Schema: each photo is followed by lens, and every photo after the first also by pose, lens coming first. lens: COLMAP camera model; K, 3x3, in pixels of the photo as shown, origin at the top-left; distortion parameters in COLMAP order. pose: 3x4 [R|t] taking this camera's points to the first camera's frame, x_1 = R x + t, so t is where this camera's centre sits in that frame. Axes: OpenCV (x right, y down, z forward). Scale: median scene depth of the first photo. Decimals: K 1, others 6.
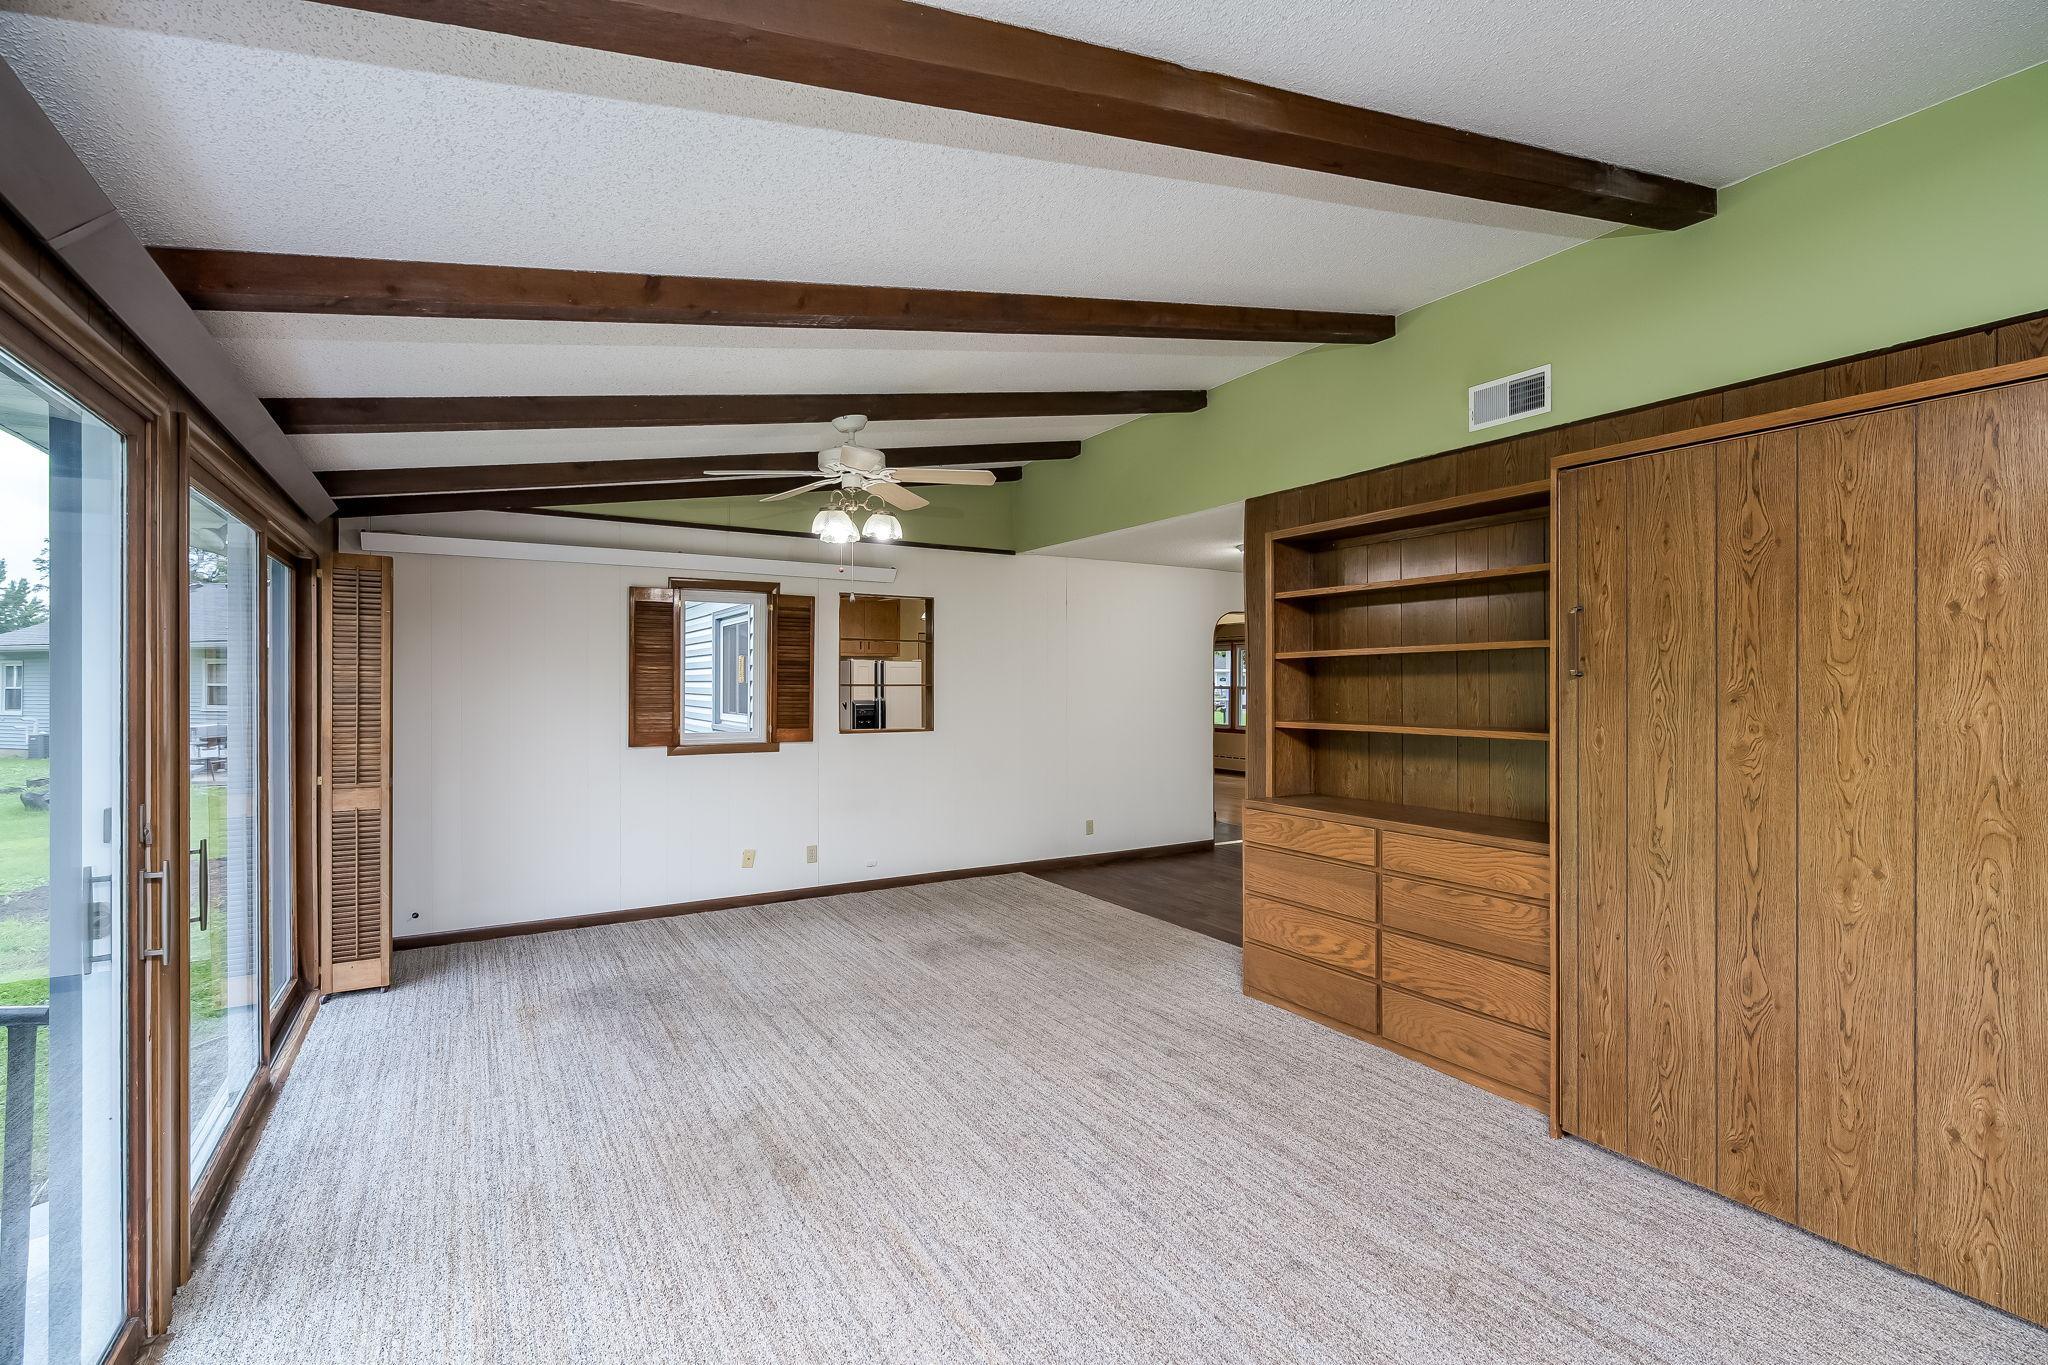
lens RADIAL K [[925.0, 0, 1028.7], [0, 925.0, 679.4], [0, 0, 1]] dist [-0.001673, 0.000932]
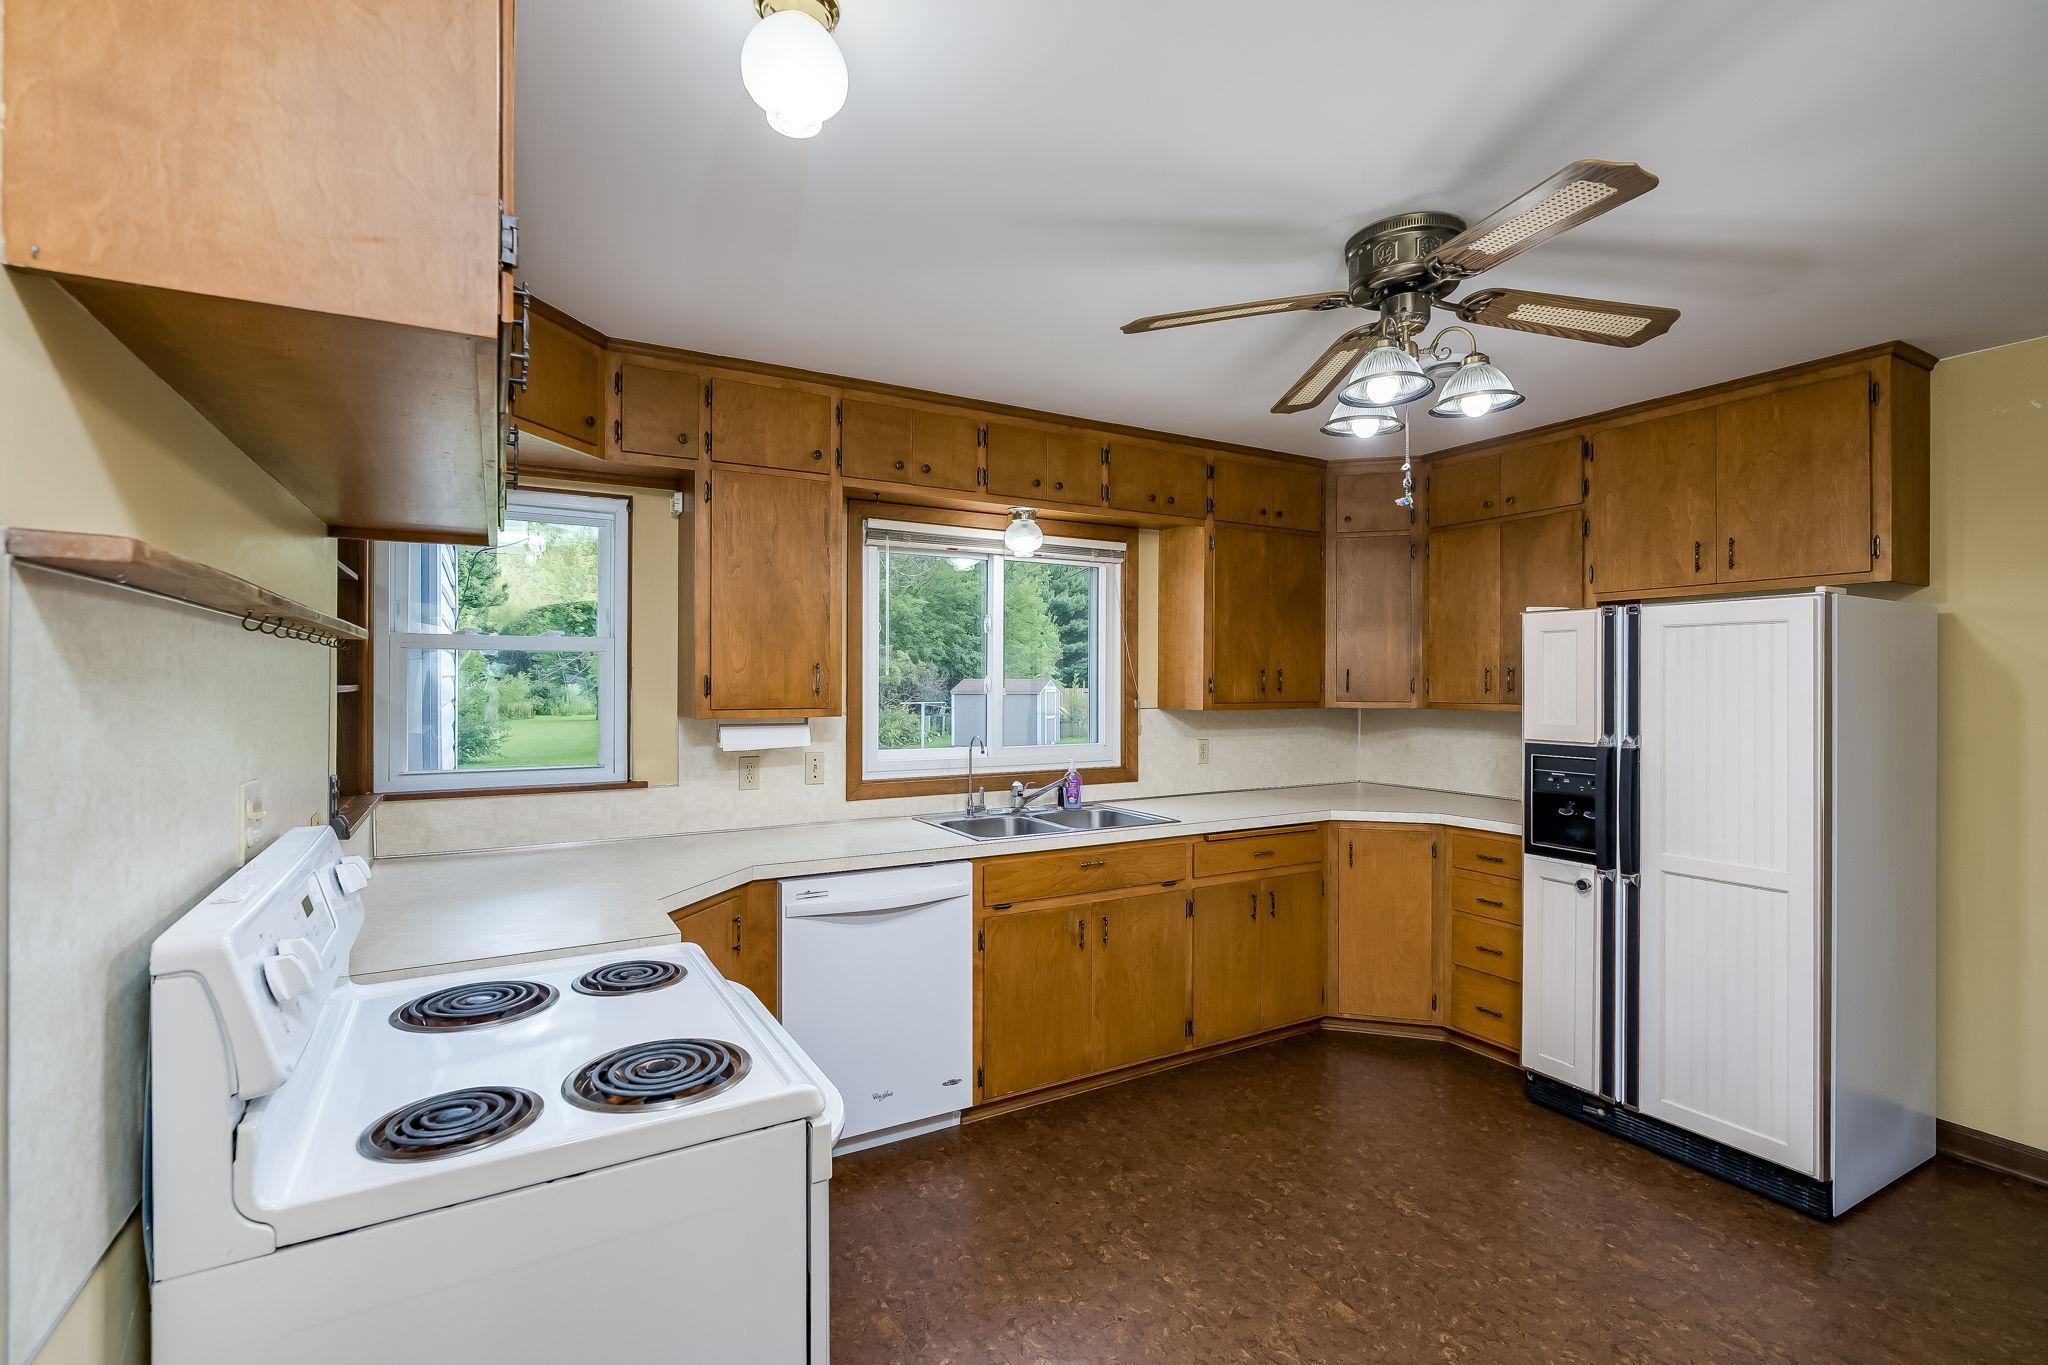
lens RADIAL K [[925.0, 0, 1028.7], [0, 925.0, 679.4], [0, 0, 1]] dist [-0.001673, 0.000932]
pose [[-0.025513, -0.001366, -0.999674, 0.308754], [0.001995, 0.999997, -0.001417, 0.006064], [0.999673, -0.002031, -0.025510, 1.984320]]
